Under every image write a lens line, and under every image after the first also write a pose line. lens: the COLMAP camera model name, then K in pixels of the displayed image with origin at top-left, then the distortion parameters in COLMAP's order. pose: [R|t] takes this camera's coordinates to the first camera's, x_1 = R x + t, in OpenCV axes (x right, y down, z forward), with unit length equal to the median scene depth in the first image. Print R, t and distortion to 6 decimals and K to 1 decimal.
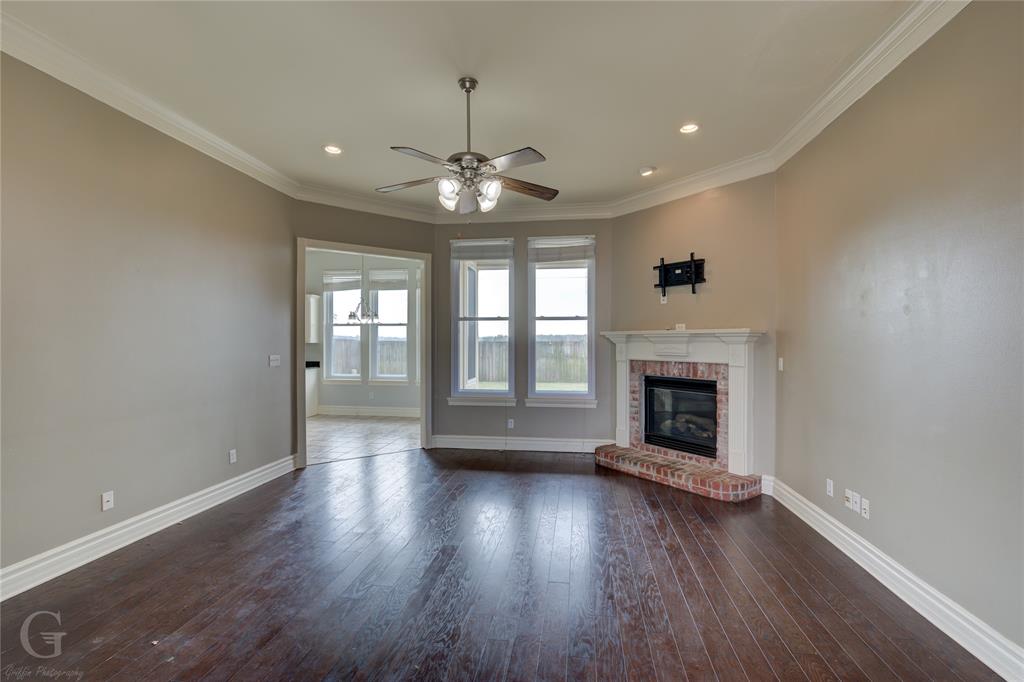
lens RADIAL K [[437.7, 0, 512.0], [0, 437.7, 341.0], [0, 0, 1]] dist [-0.000181, -0.000119]
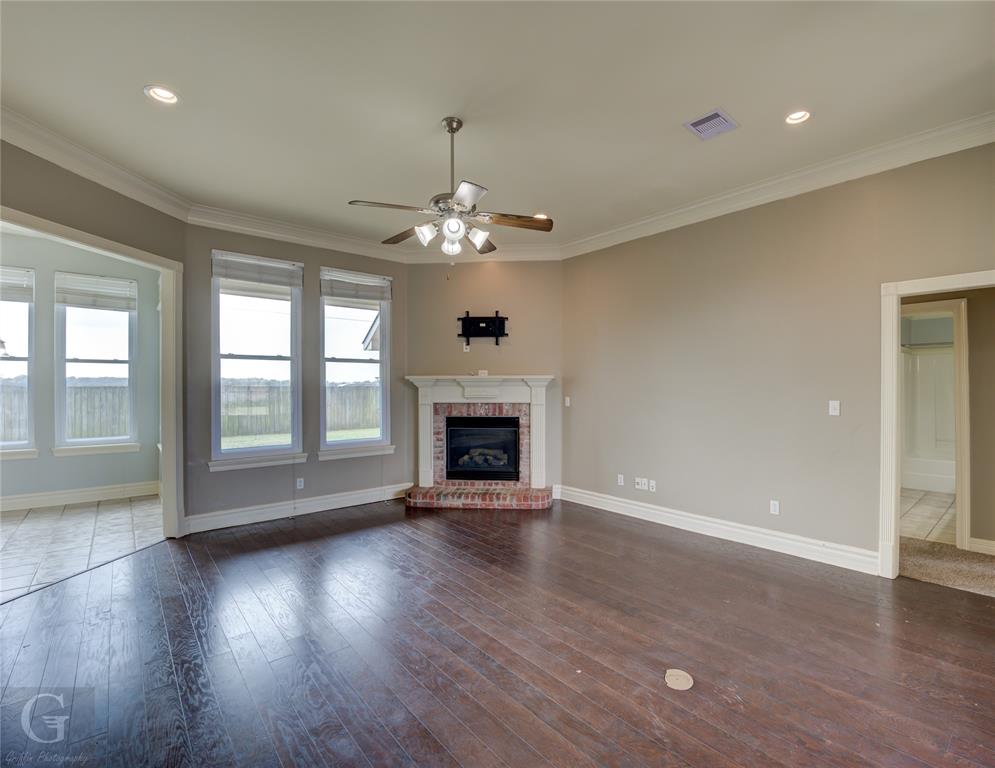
lens RADIAL K [[468.4, 0, 497.5], [0, 468.4, 384.0], [0, 0, 1]] dist [-0.024150, -0.000426]
pose [[0.669625, 0.001636, 0.742697, -0.491561], [0.000761, 0.999996, -0.002888, 0.000767], [-0.742699, 0.002499, 0.669621, 0.137040]]
